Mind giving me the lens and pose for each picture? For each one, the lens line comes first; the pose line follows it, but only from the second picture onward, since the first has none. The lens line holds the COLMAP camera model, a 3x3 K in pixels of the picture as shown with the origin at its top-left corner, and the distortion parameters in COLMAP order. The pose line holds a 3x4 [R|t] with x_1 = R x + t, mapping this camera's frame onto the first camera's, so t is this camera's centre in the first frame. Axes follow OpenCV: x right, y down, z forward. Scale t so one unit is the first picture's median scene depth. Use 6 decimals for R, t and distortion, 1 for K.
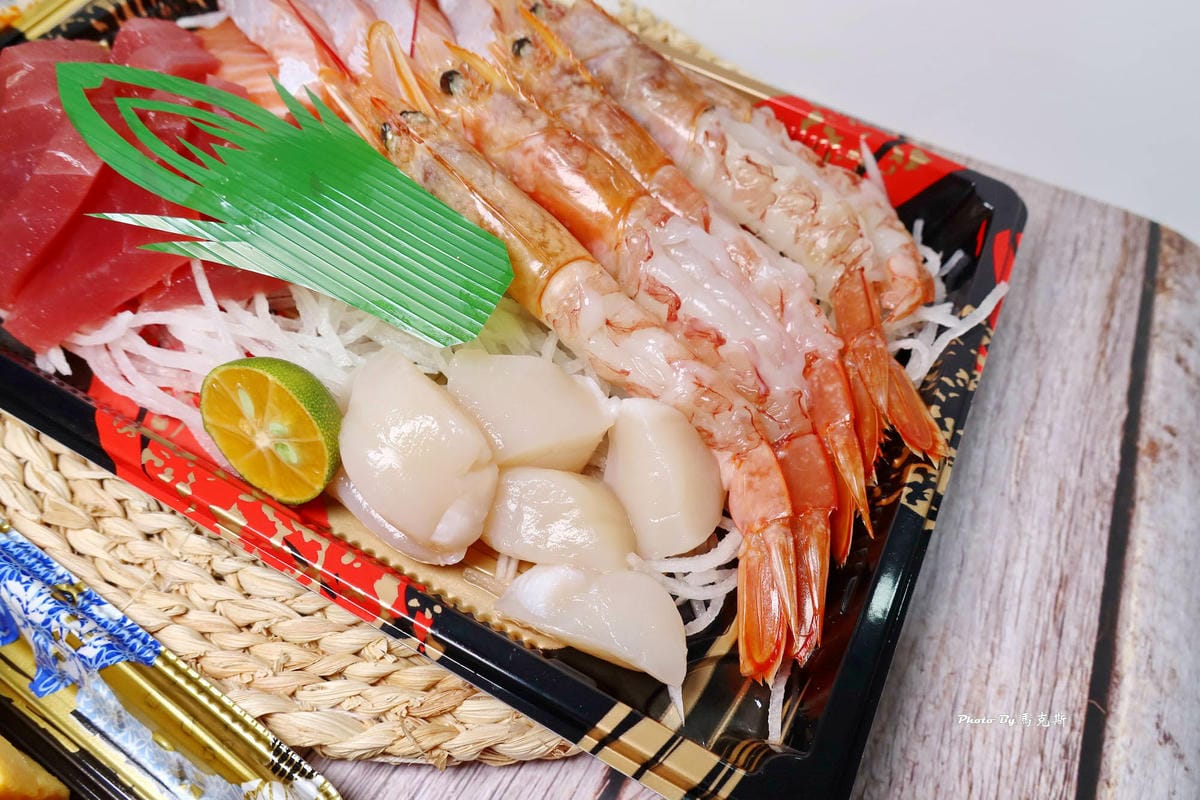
lens RADIAL K [[813.9, 0, 601.5], [0, 813.9, 398.0], [0, 0, 1]] dist [-0.021380, 0.006279]
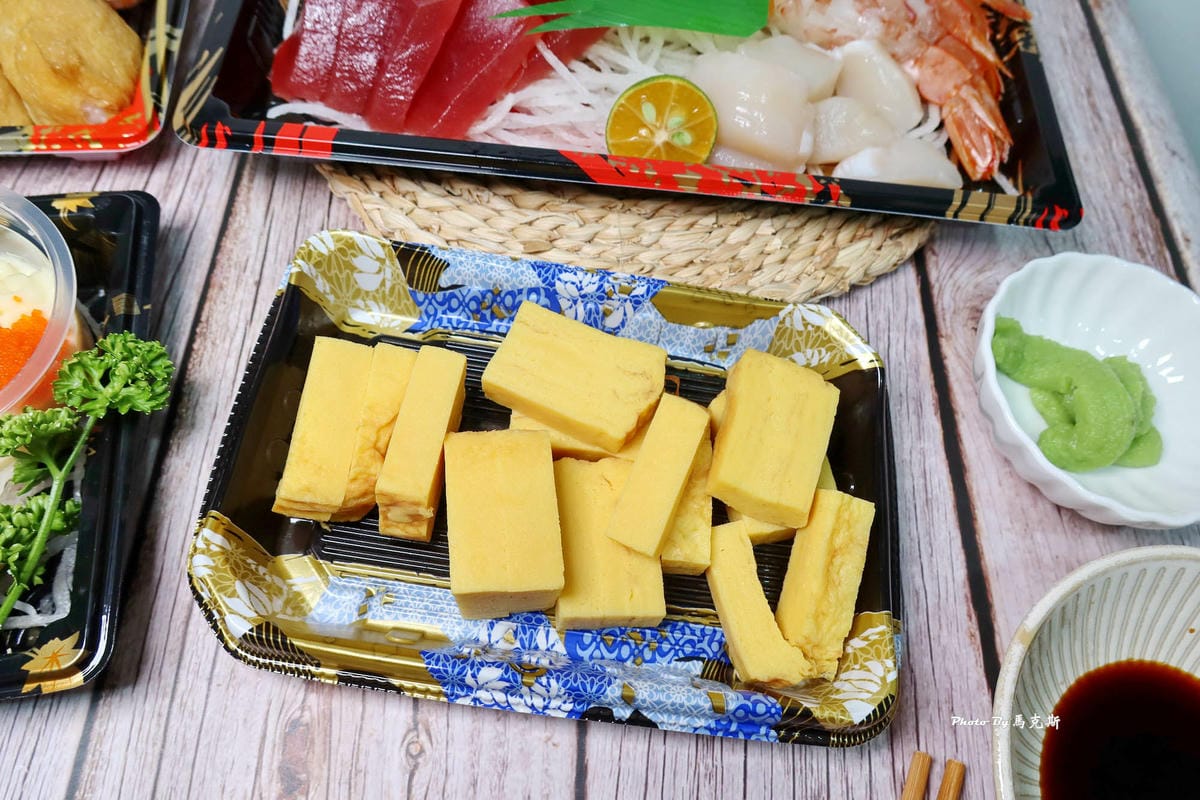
lens RADIAL K [[813.9, 0, 596.5], [0, 813.9, 397.7], [0, 0, 1]] dist [-0.021380, 0.006279]
pose [[0.908731, -0.381956, 0.168280, -0.814566], [0.347013, 0.915428, 0.203896, 0.123138], [-0.231927, -0.126891, 0.964421, -0.379248]]
